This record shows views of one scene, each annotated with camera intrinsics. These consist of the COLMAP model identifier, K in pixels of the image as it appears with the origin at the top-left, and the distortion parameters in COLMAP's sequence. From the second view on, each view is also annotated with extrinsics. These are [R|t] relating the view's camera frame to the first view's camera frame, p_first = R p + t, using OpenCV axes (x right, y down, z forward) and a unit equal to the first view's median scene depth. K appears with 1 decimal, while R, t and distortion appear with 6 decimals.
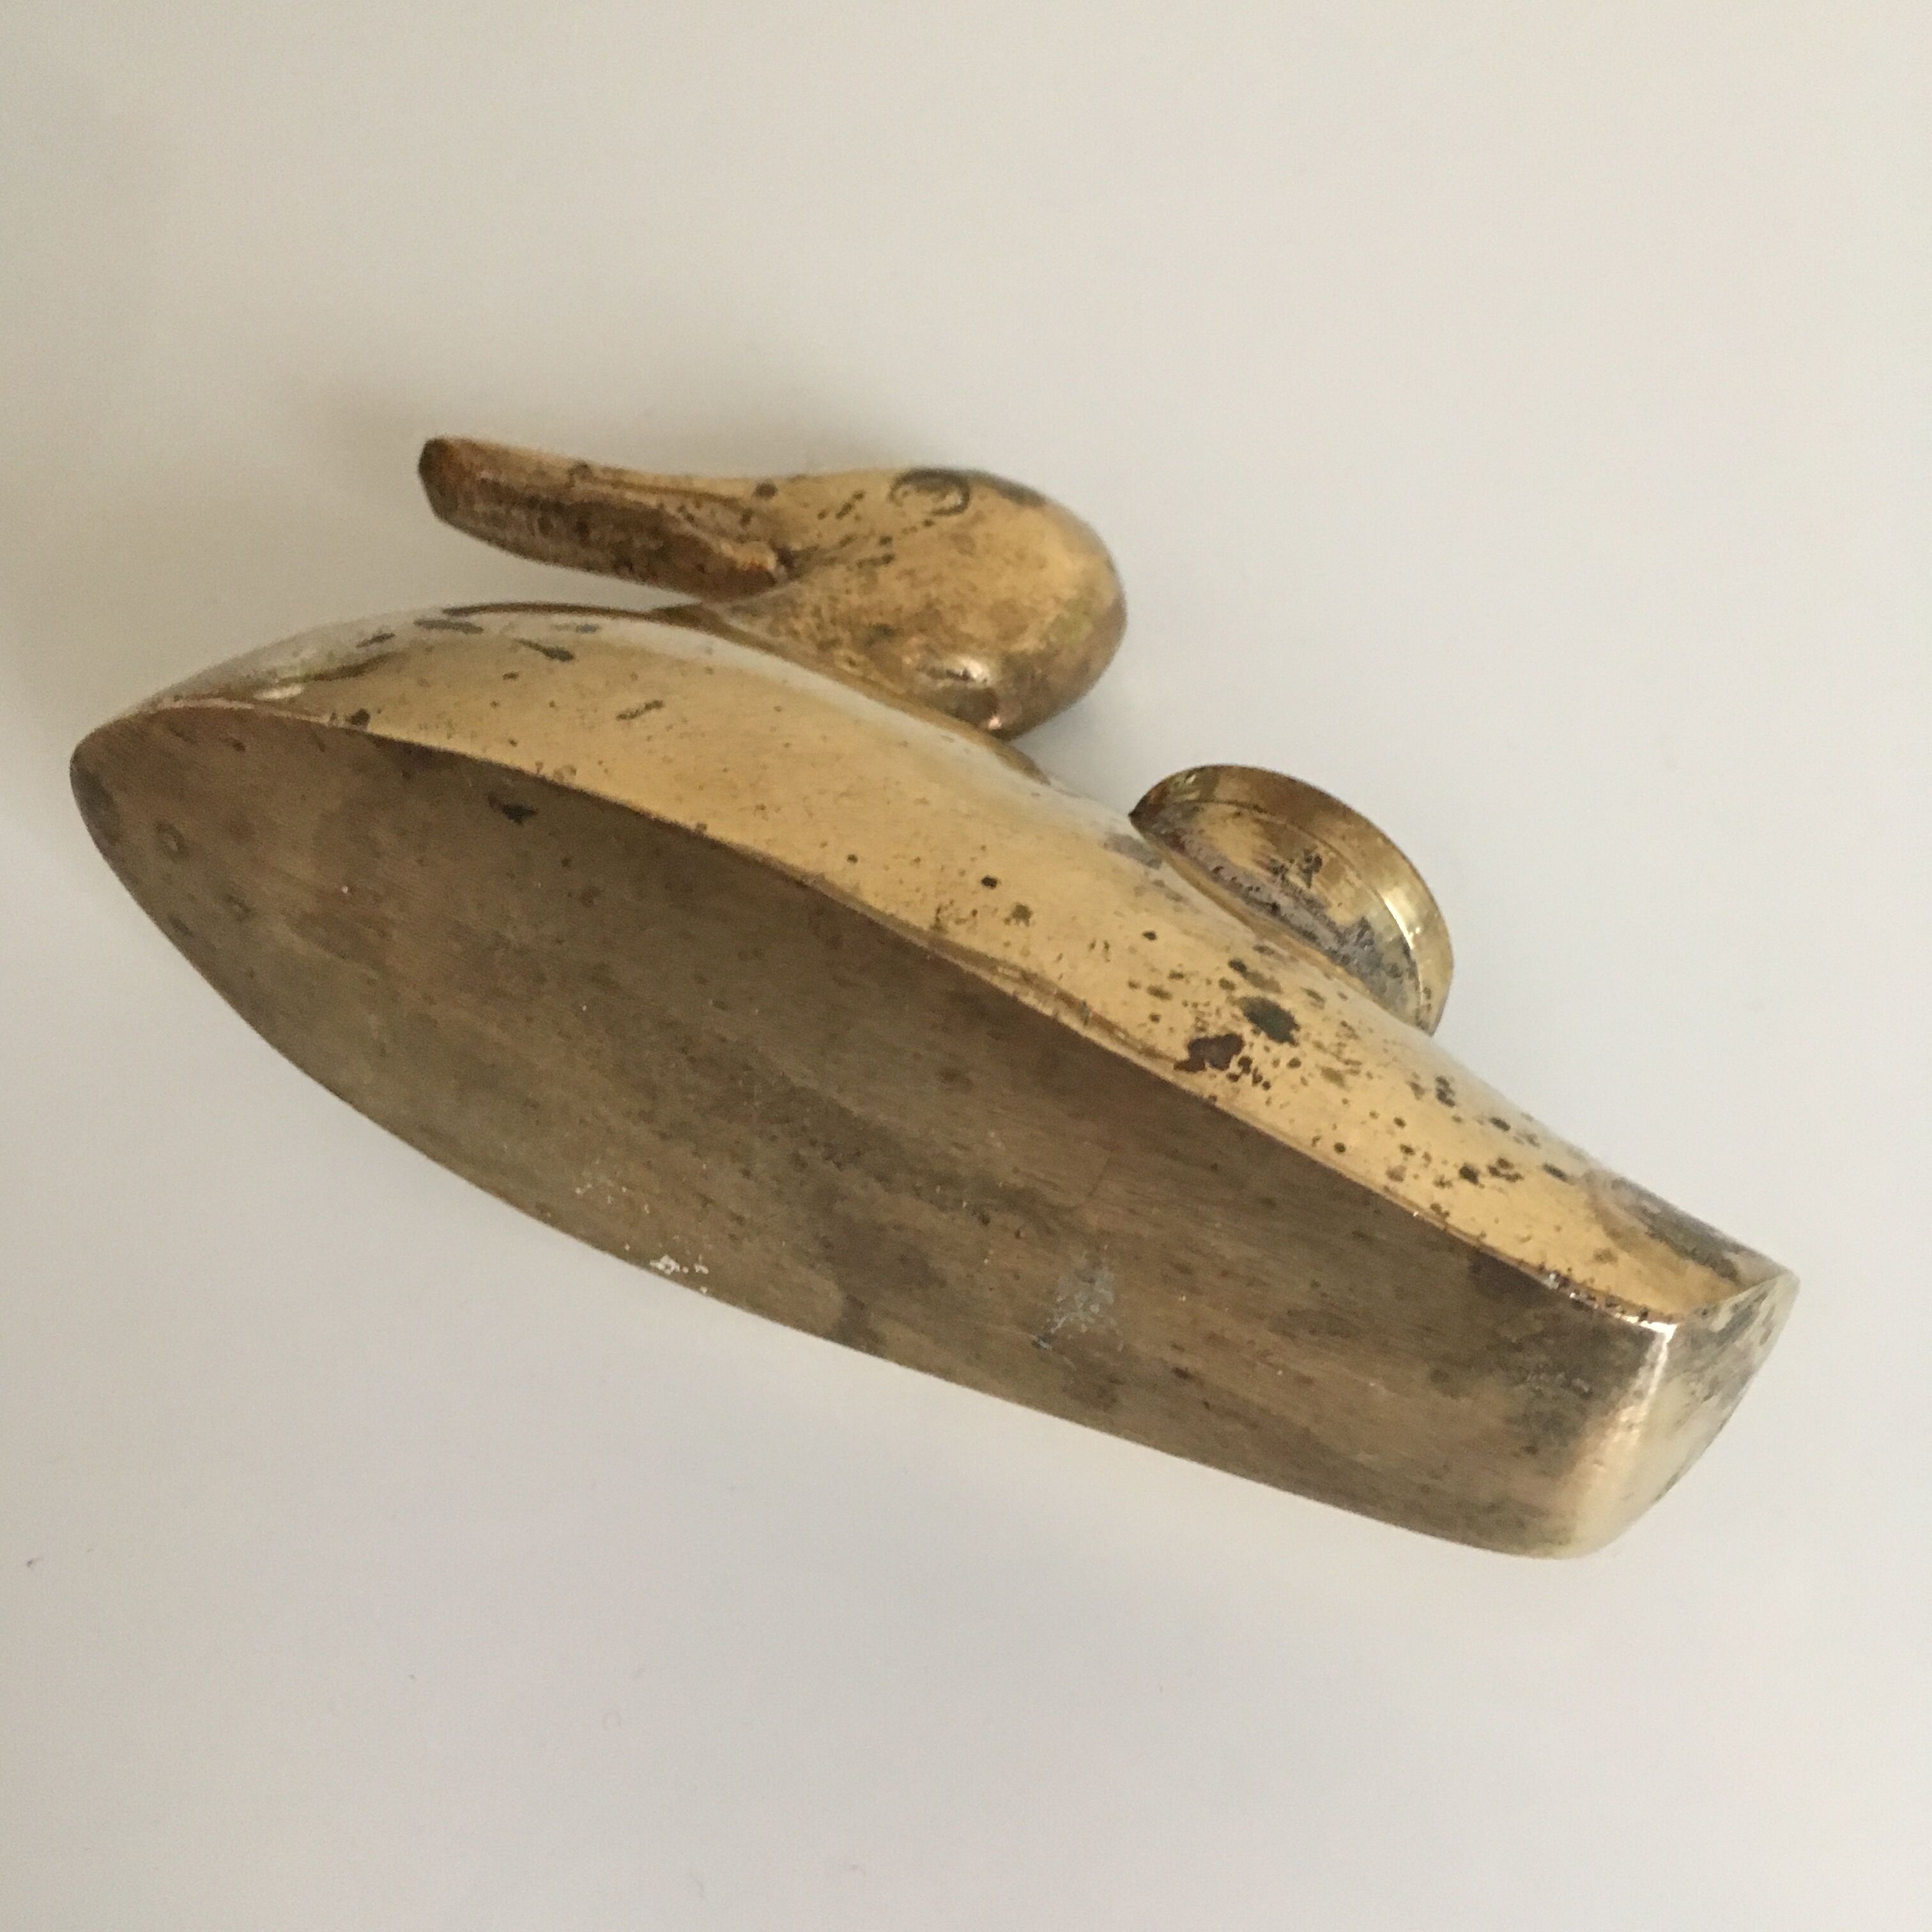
lens RADIAL K [[2292.1, 0, 966.0], [0, 2292.1, 966.0], [0, 0, 1]] dist [0.036829, 0.028168]
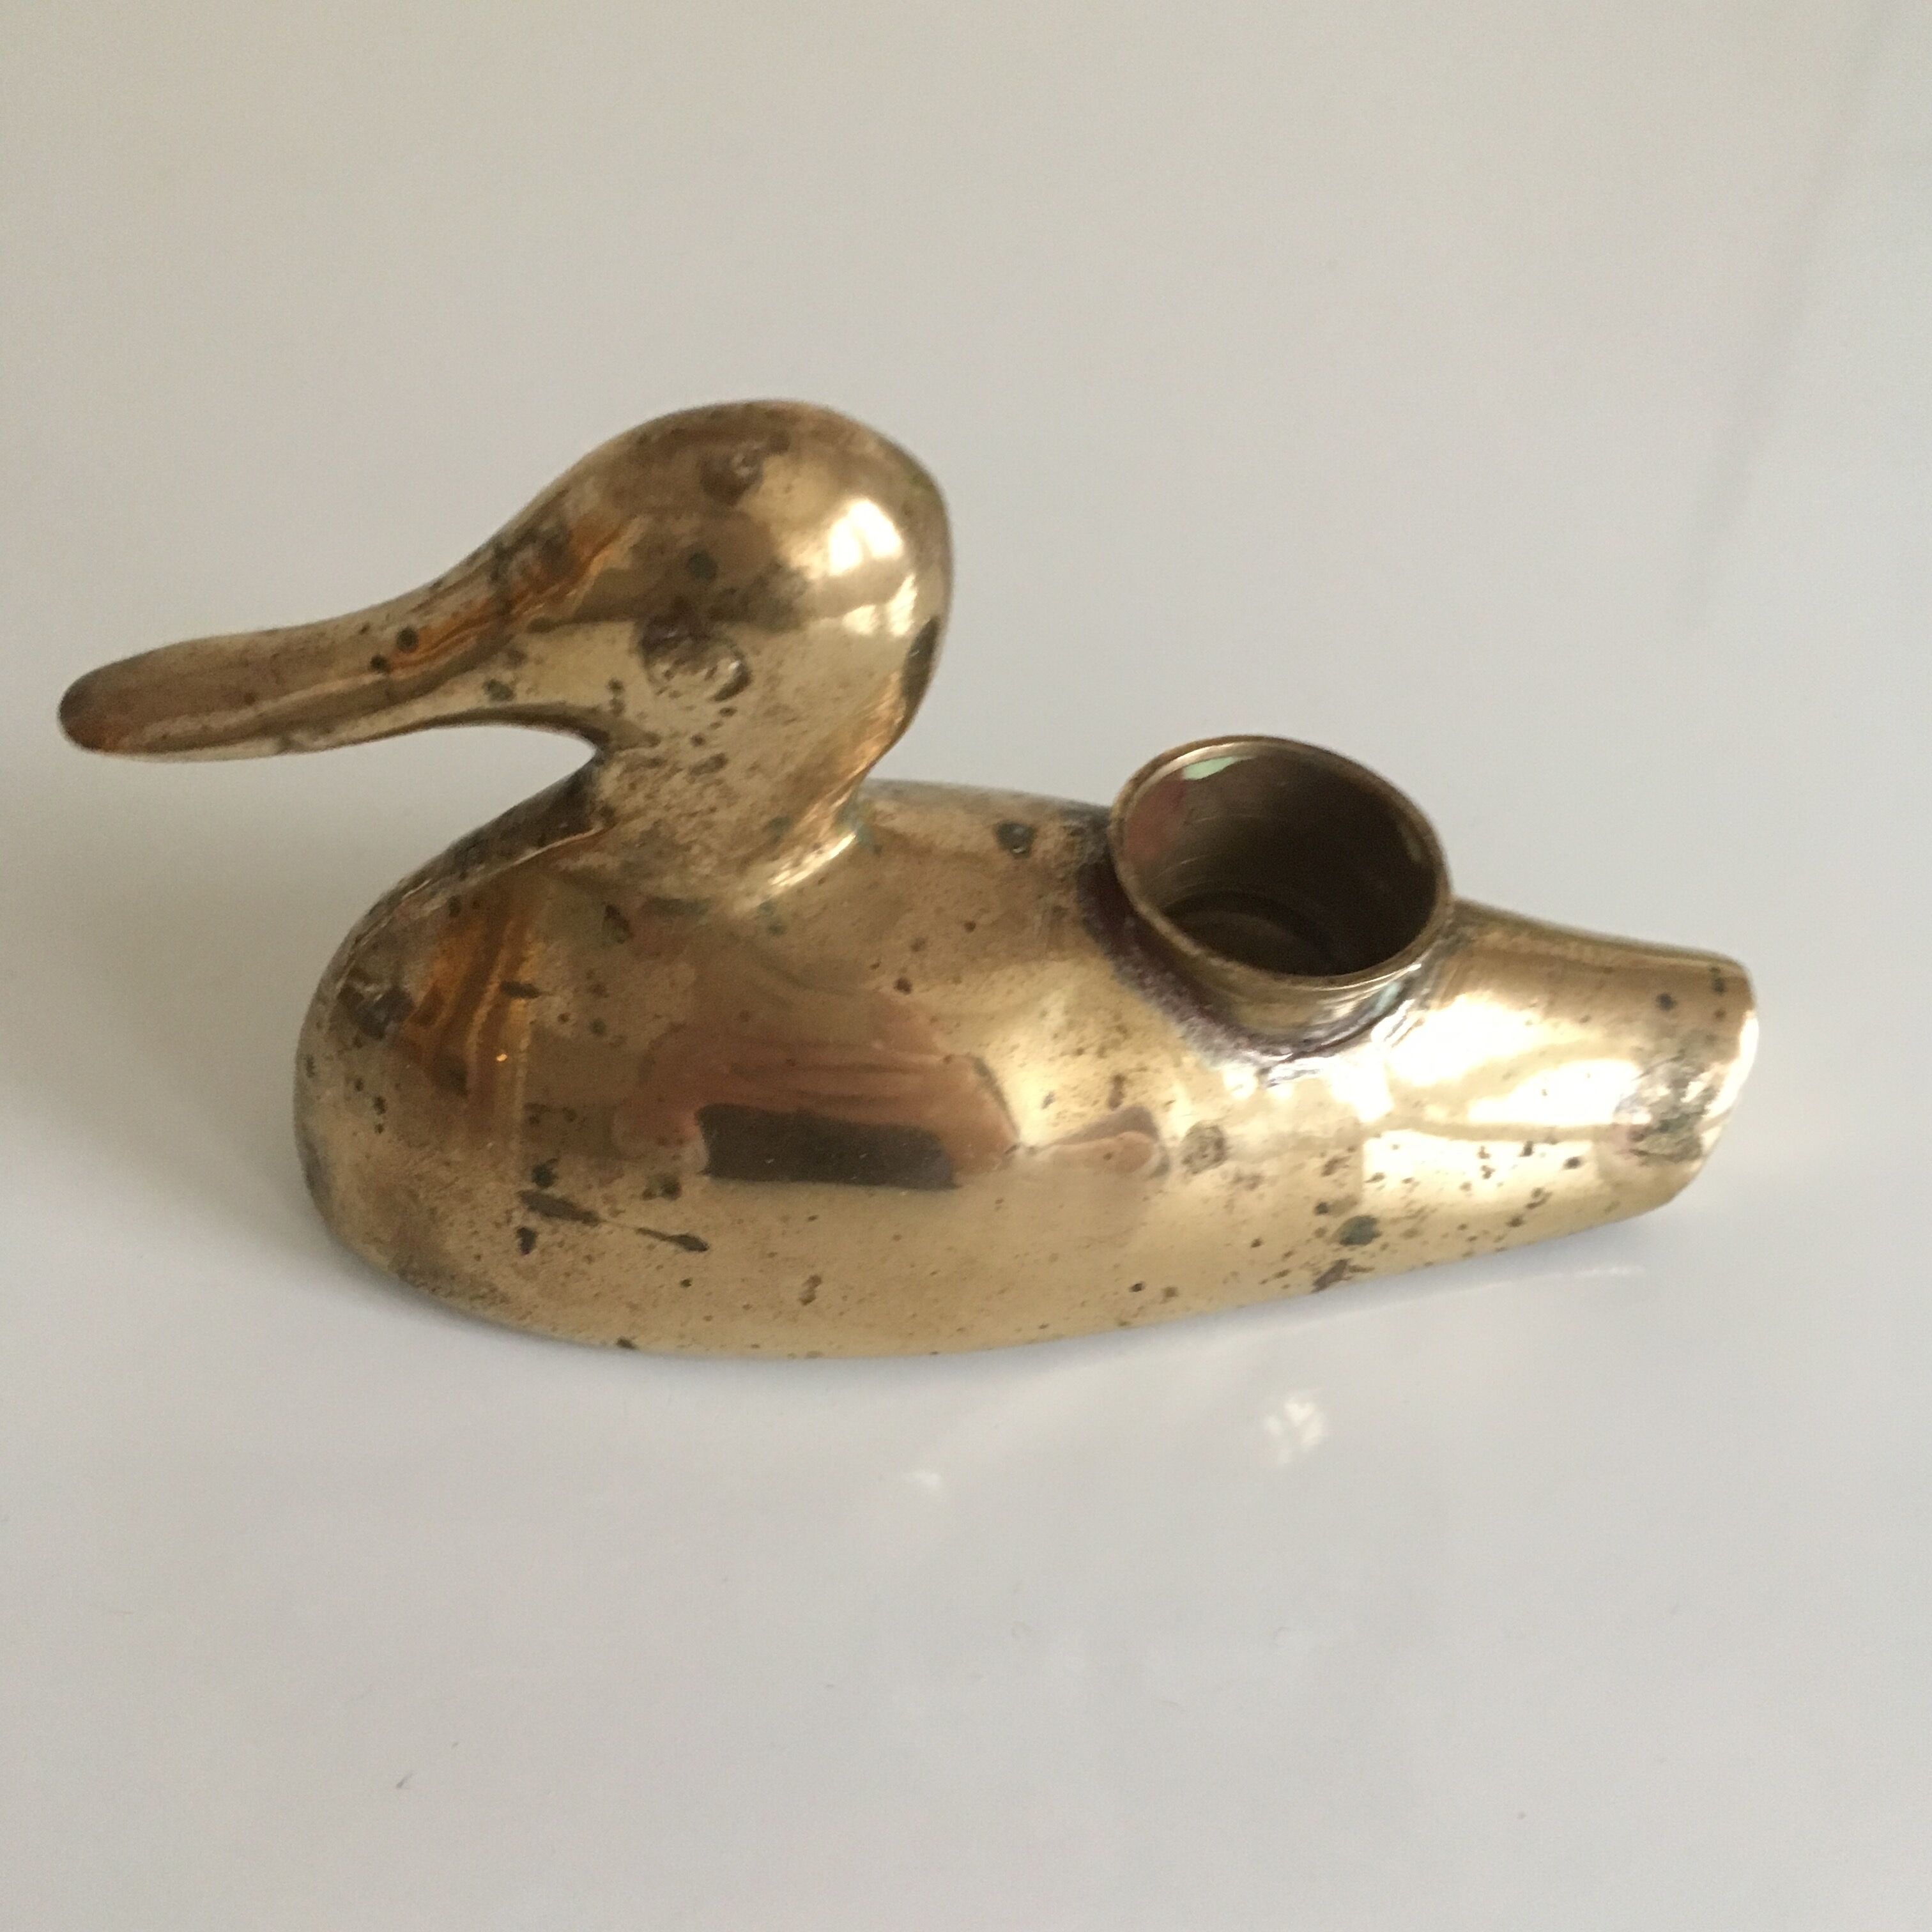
lens RADIAL K [[2292.1, 0, 966.0], [0, 2292.1, 966.0], [0, 0, 1]] dist [0.036829, 0.028168]
pose [[0.898241, -0.263433, -0.351804, 0.412675], [0.318871, -0.160250, 0.934153, -1.206147], [-0.302463, -0.951275, -0.059942, 1.207988]]
